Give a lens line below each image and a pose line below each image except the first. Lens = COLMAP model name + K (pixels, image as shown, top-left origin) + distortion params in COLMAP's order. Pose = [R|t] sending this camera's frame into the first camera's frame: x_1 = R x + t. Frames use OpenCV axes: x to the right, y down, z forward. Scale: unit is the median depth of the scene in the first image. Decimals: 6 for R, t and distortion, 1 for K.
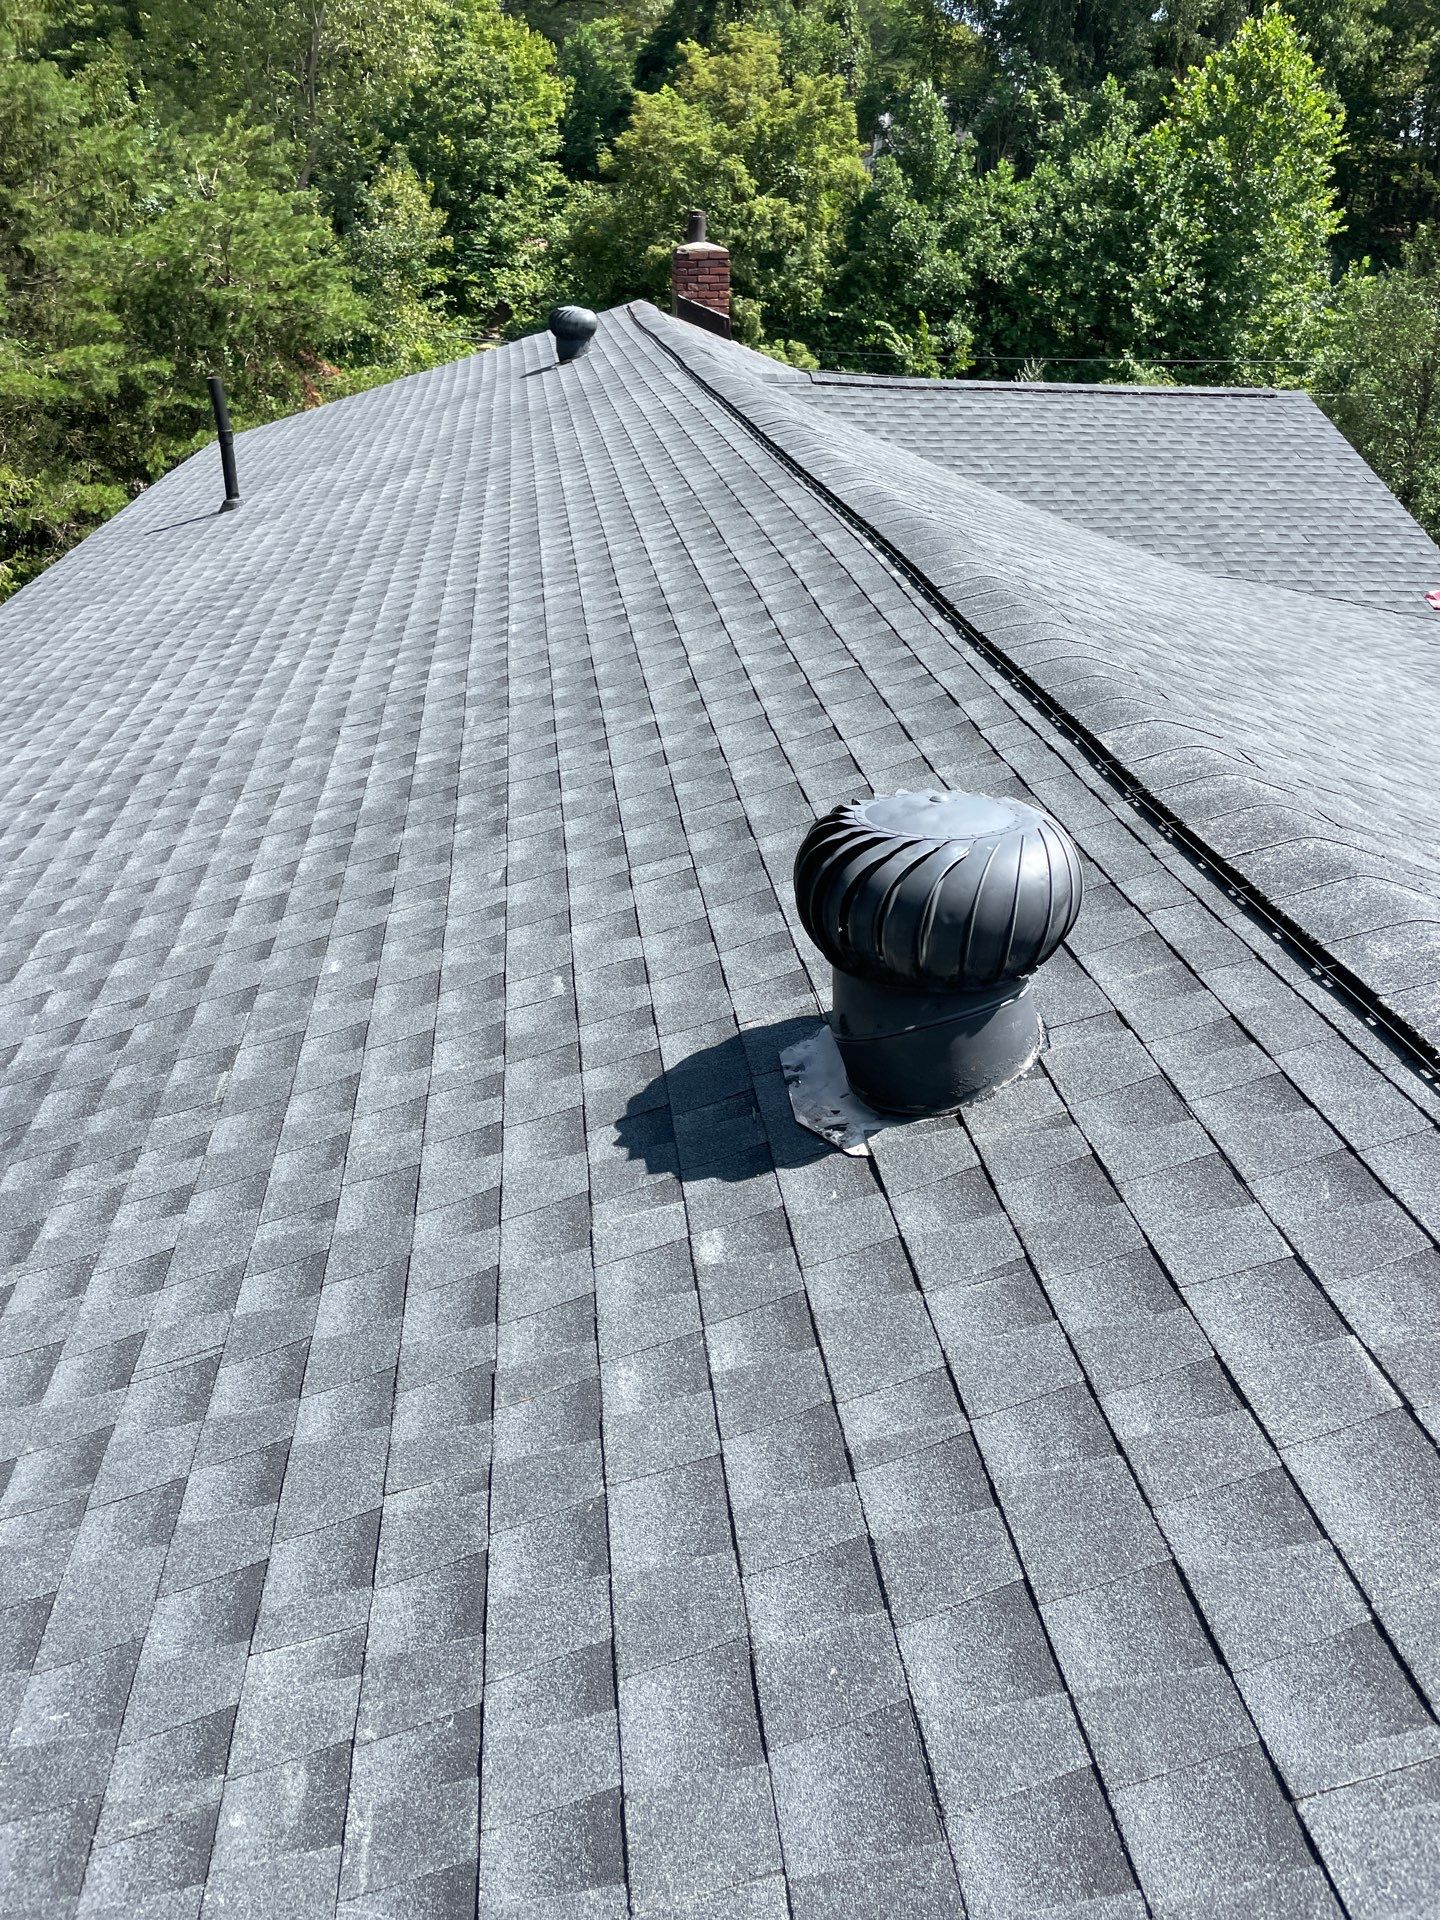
lens RADIAL K [[1475.1, 0, 750.2], [0, 1475.1, 961.7], [0, 0, 1]] dist [0.076308, -0.109139]
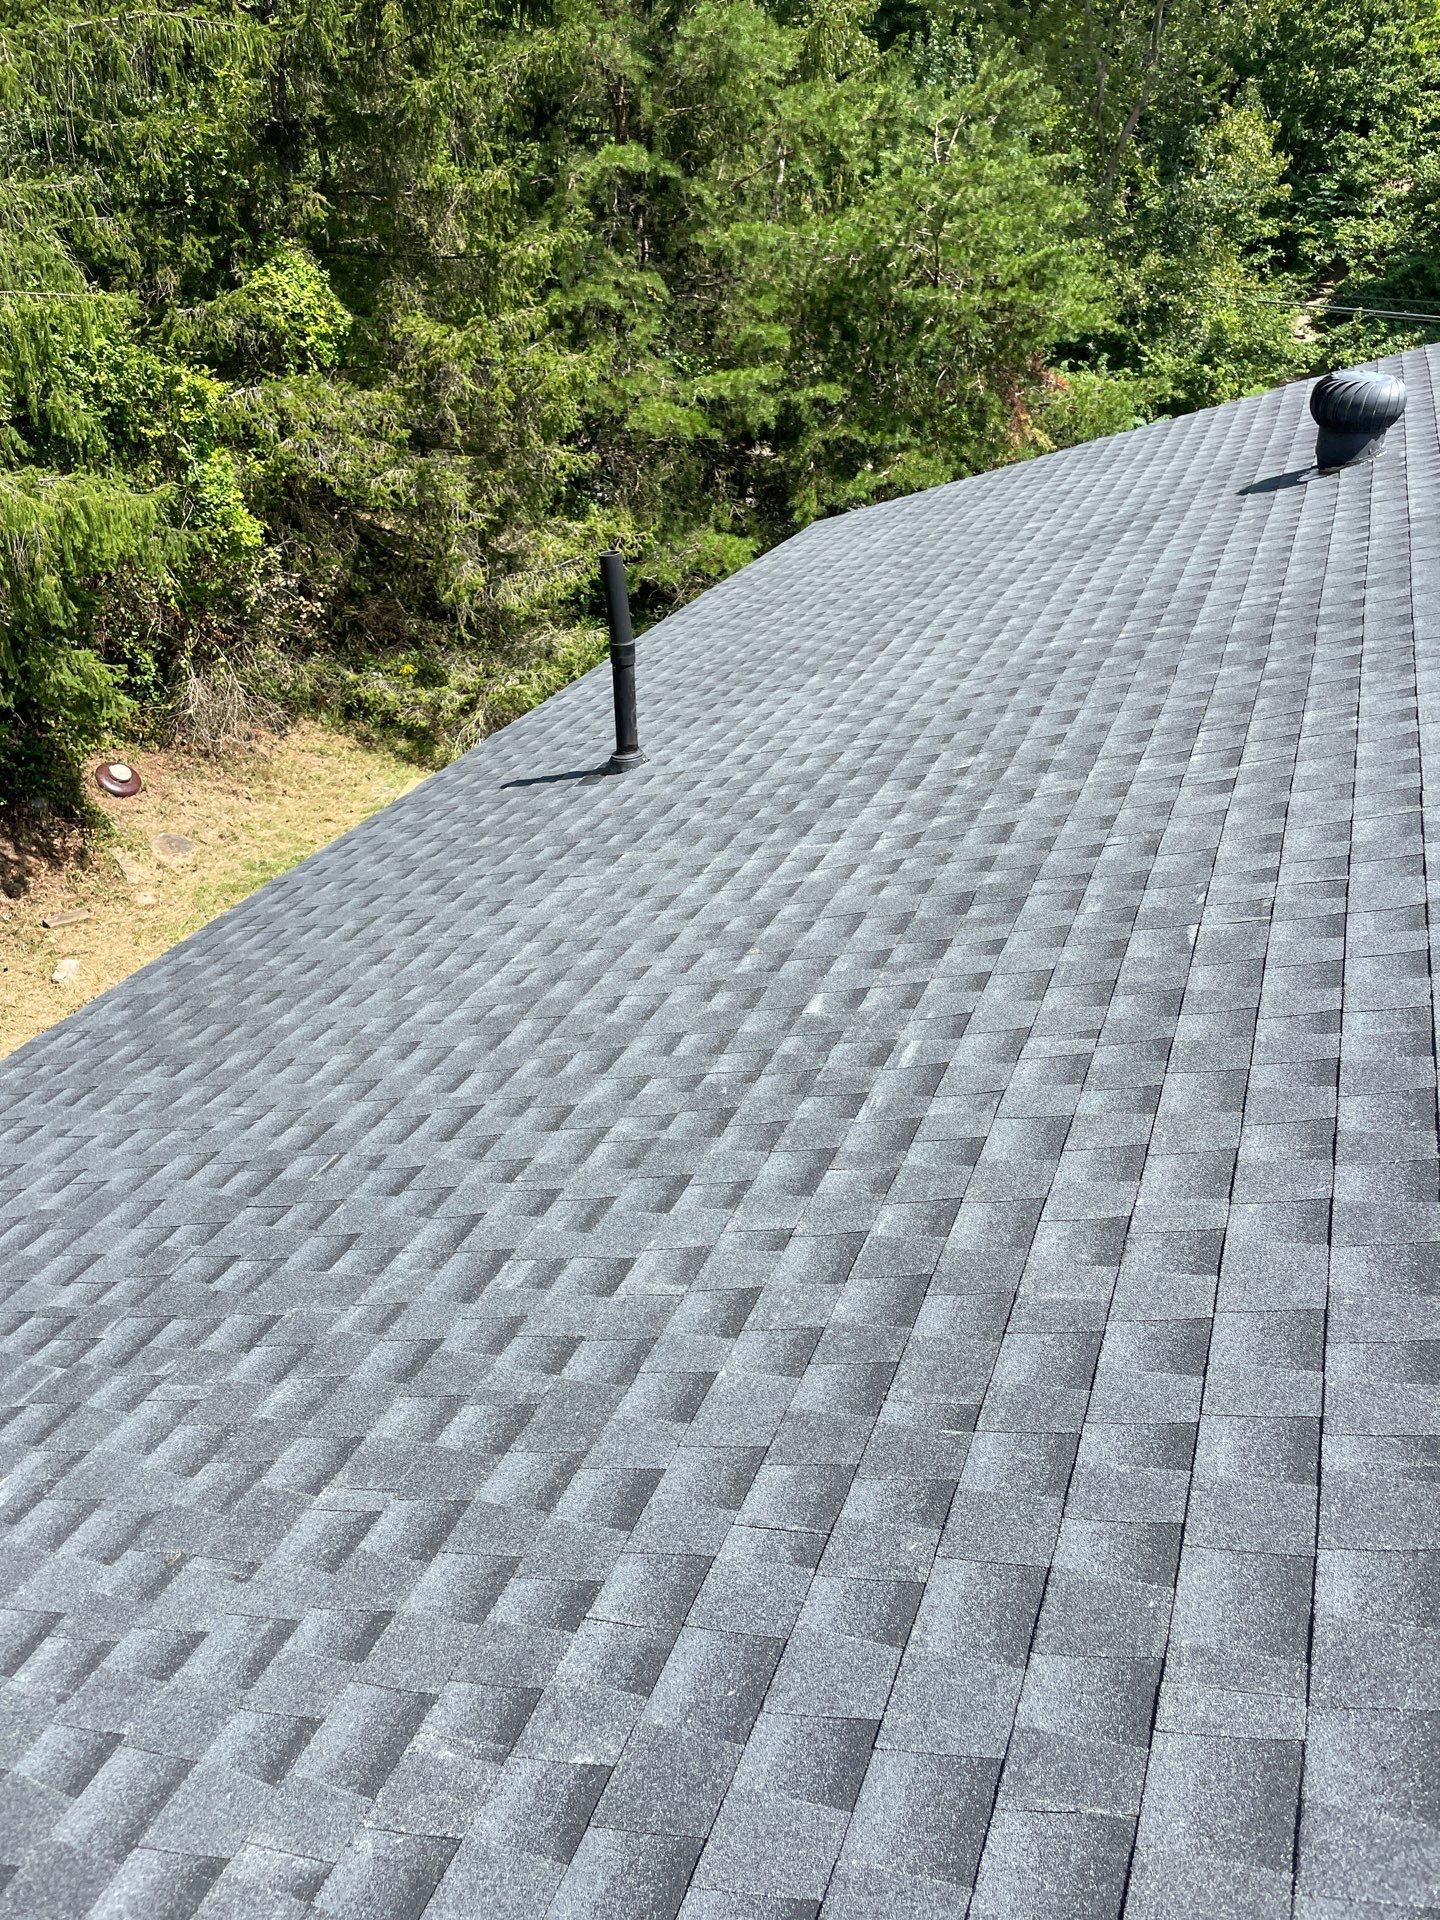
lens RADIAL K [[1475.1, 0, 742.8], [0, 1475.1, 944.4], [0, 0, 1]] dist [0.076308, -0.109139]
pose [[0.873906, 0.191867, -0.446627, -0.008077], [-0.181638, 0.981143, 0.066083, -0.055321], [0.450884, 0.023374, 0.892277, 0.100629]]
